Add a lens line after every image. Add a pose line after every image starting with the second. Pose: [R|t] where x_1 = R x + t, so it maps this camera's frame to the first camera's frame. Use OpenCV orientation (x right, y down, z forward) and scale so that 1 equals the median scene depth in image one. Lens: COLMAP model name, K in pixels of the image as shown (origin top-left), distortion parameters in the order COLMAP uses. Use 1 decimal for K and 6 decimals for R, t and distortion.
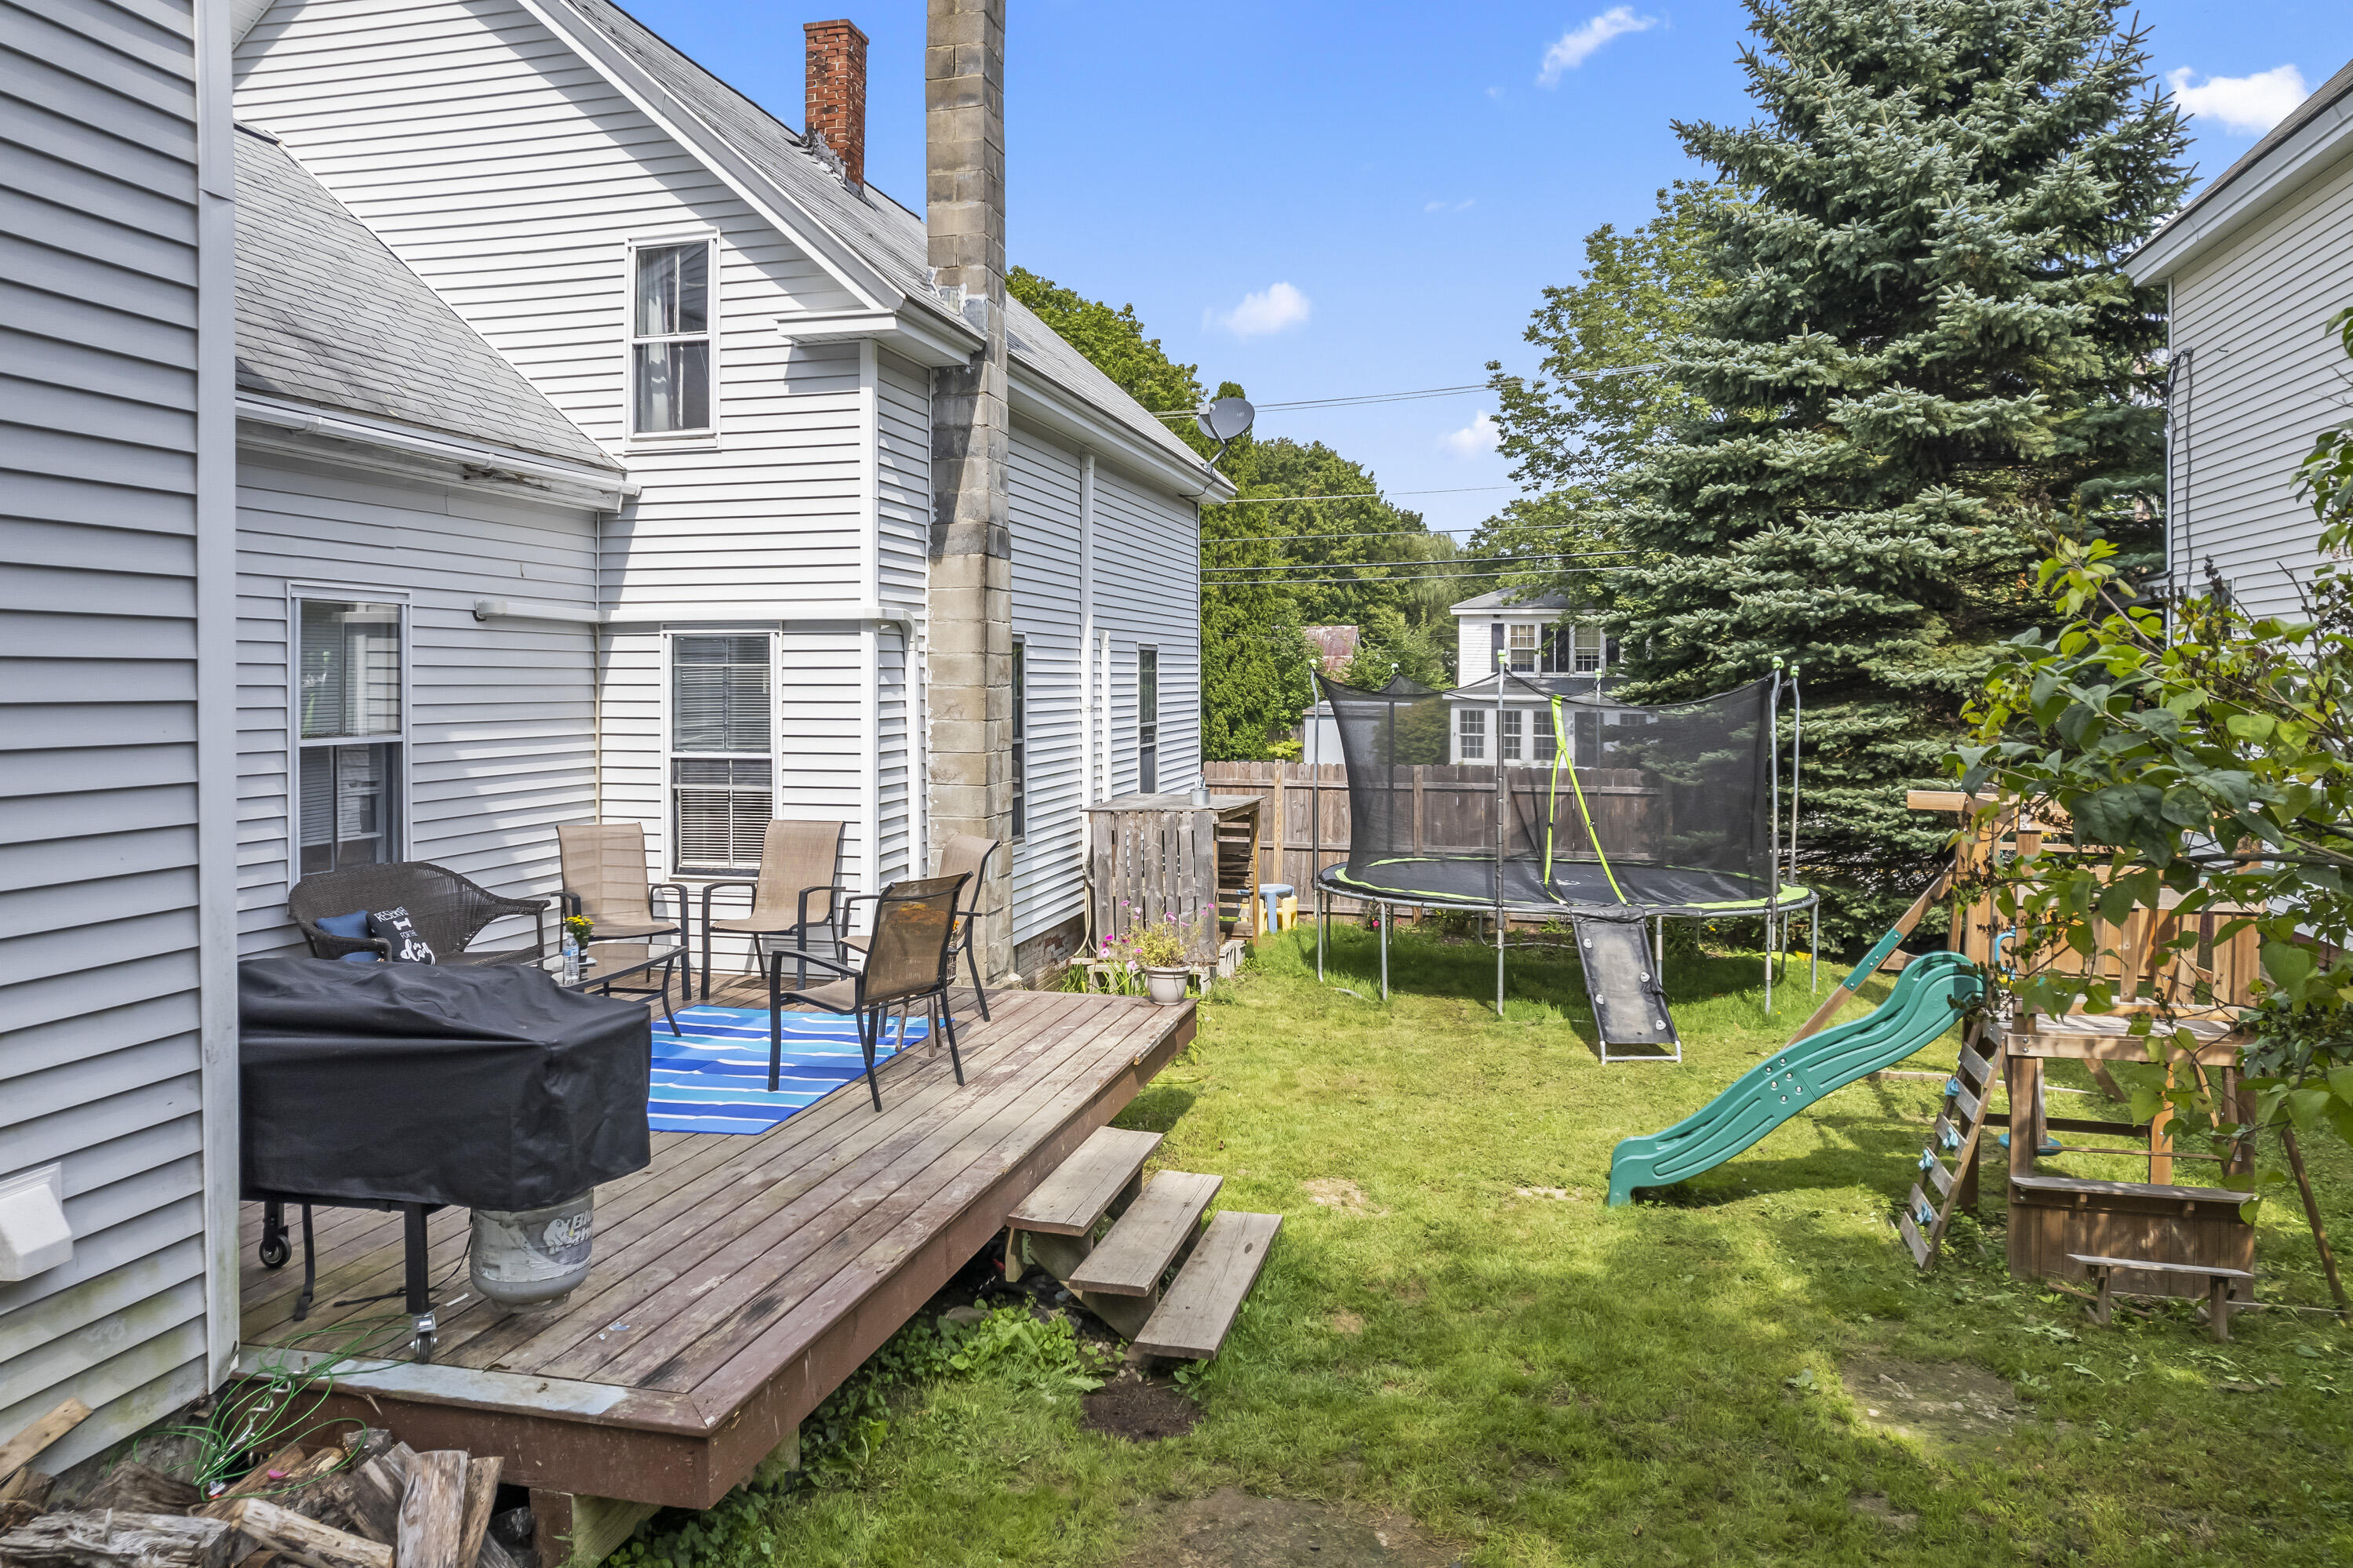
lens RADIAL K [[1520.1, 0, 1176.5], [0, 1520.1, 784.0], [0, 0, 1]] dist [-0.039618, 0.003086]
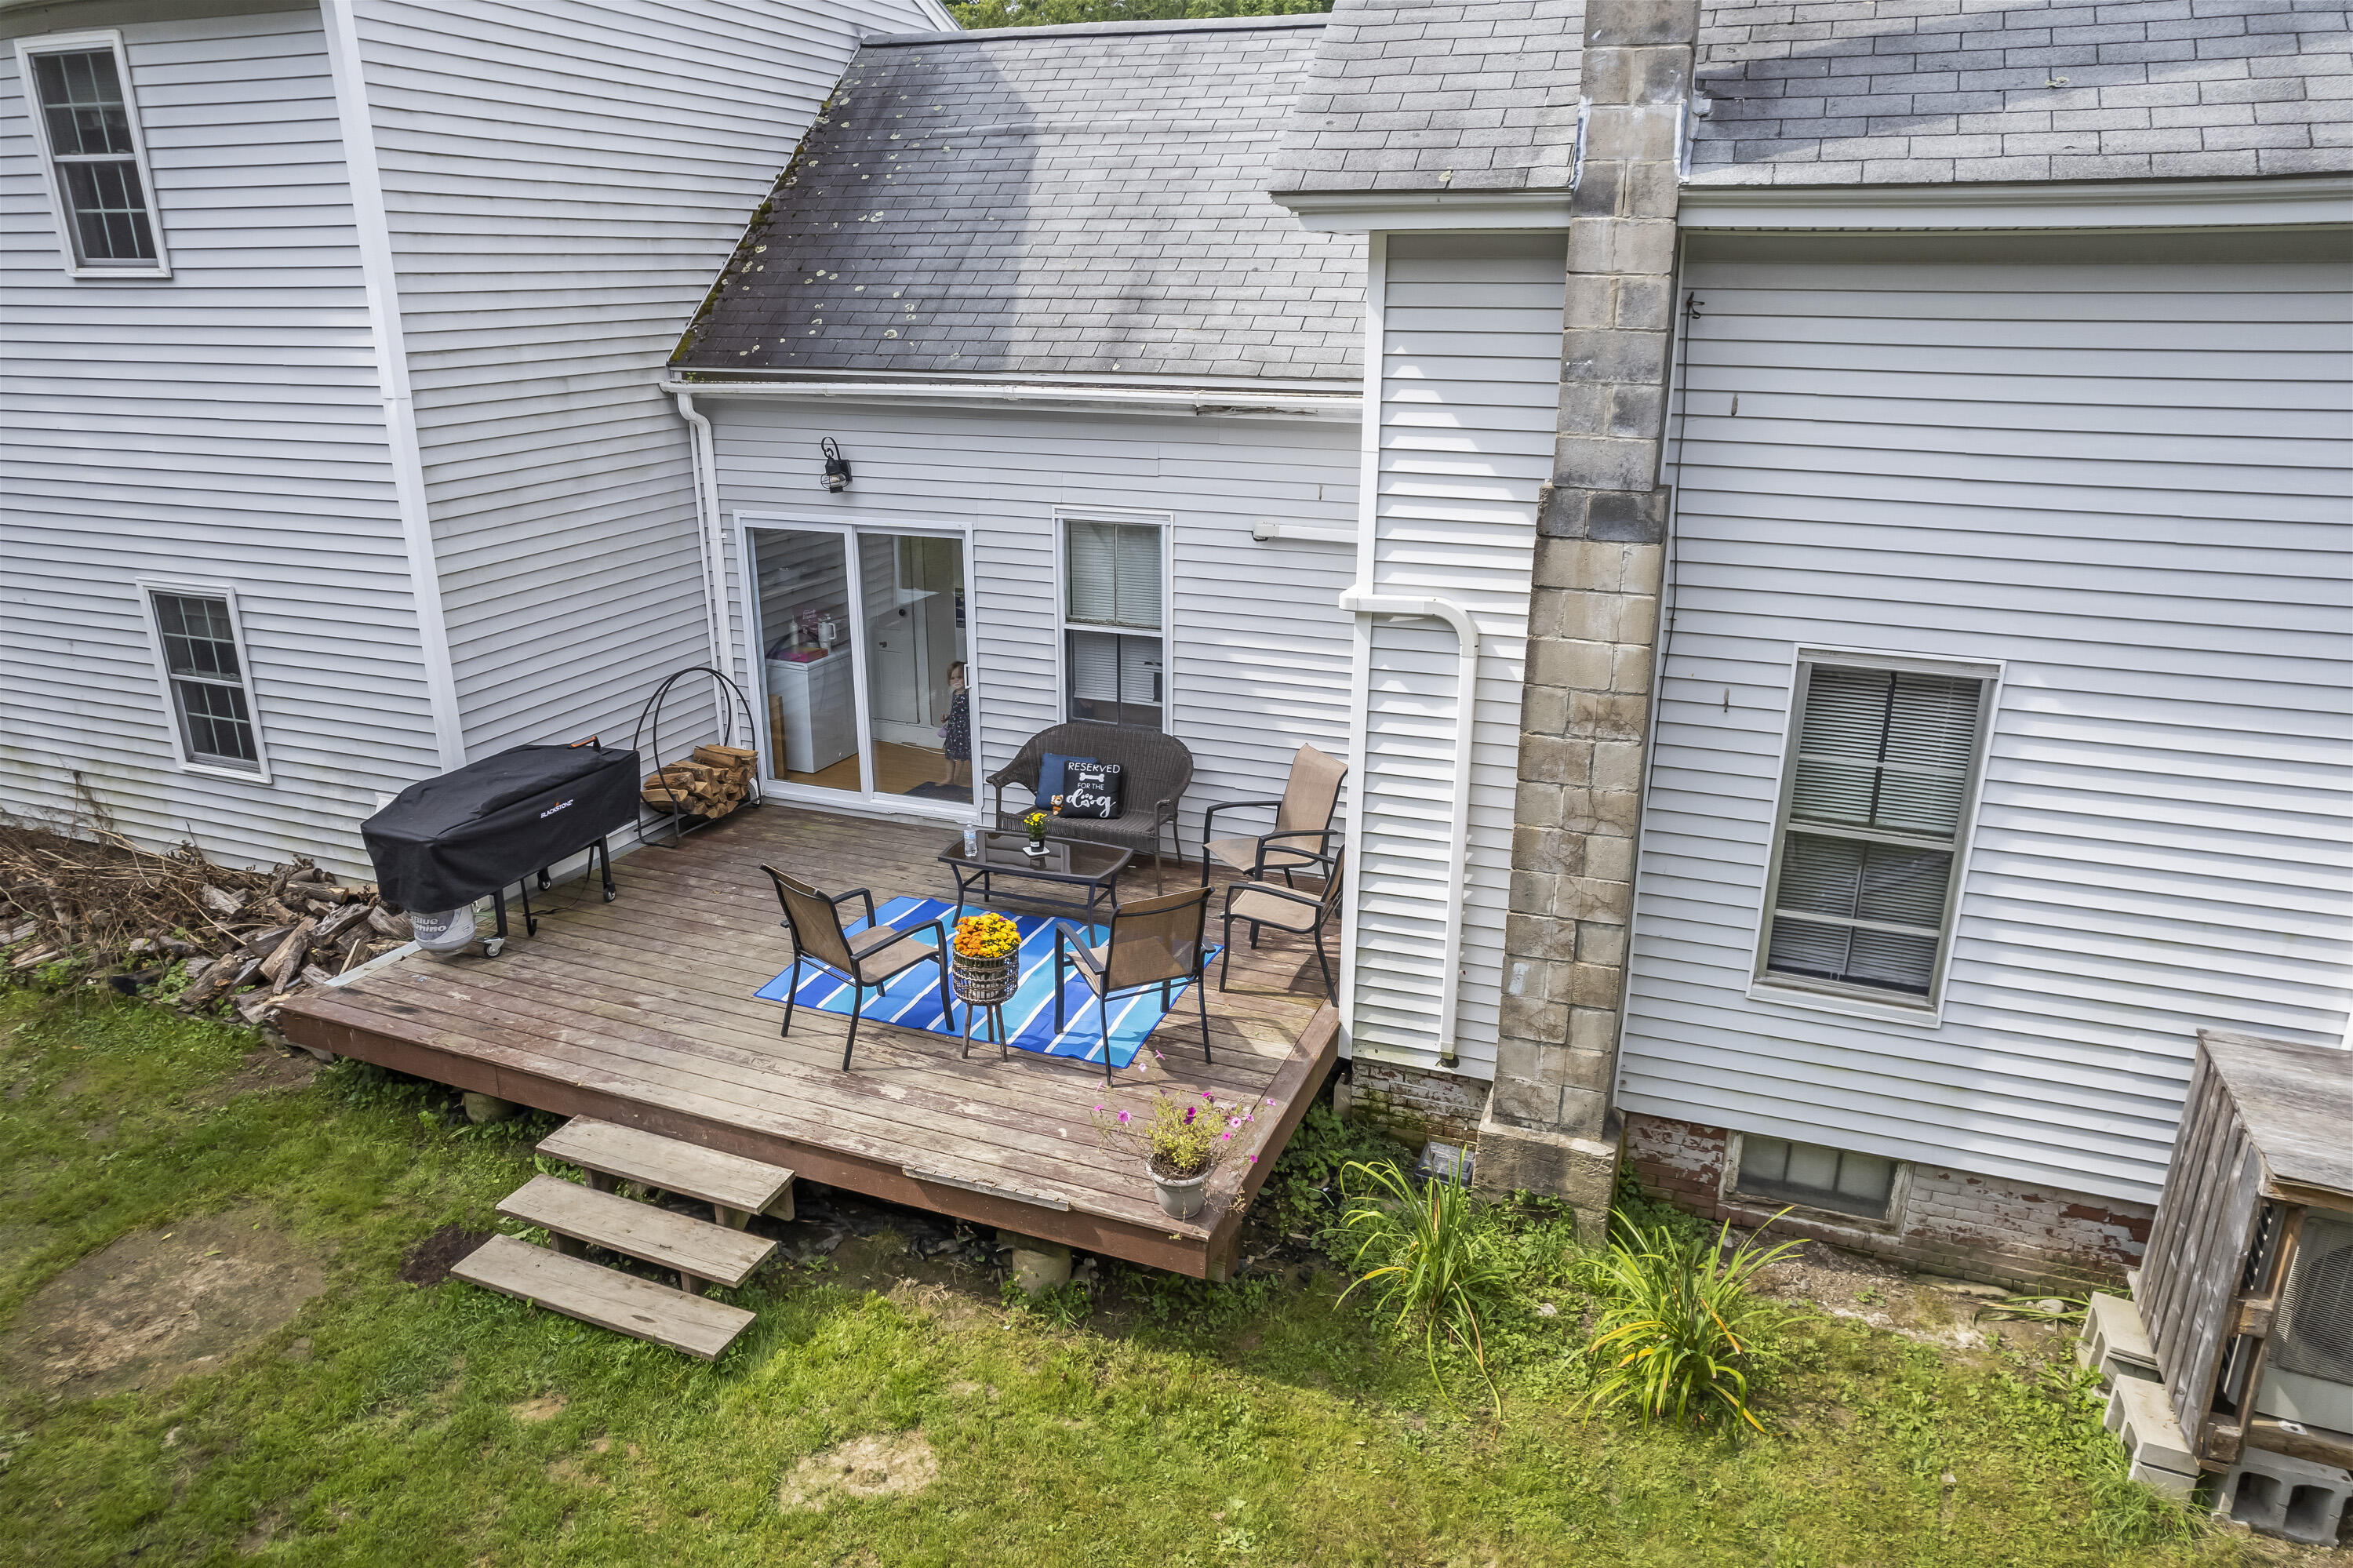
lens RADIAL K [[1520.1, 0, 1176.5], [0, 1520.1, 784.0], [0, 0, 1]] dist [-0.039618, 0.003086]
pose [[-0.147273, 0.307985, -0.939923, 0.703206], [-0.073226, 0.944282, 0.320887, -0.325414], [0.986382, 0.116085, -0.116515, 1.224360]]
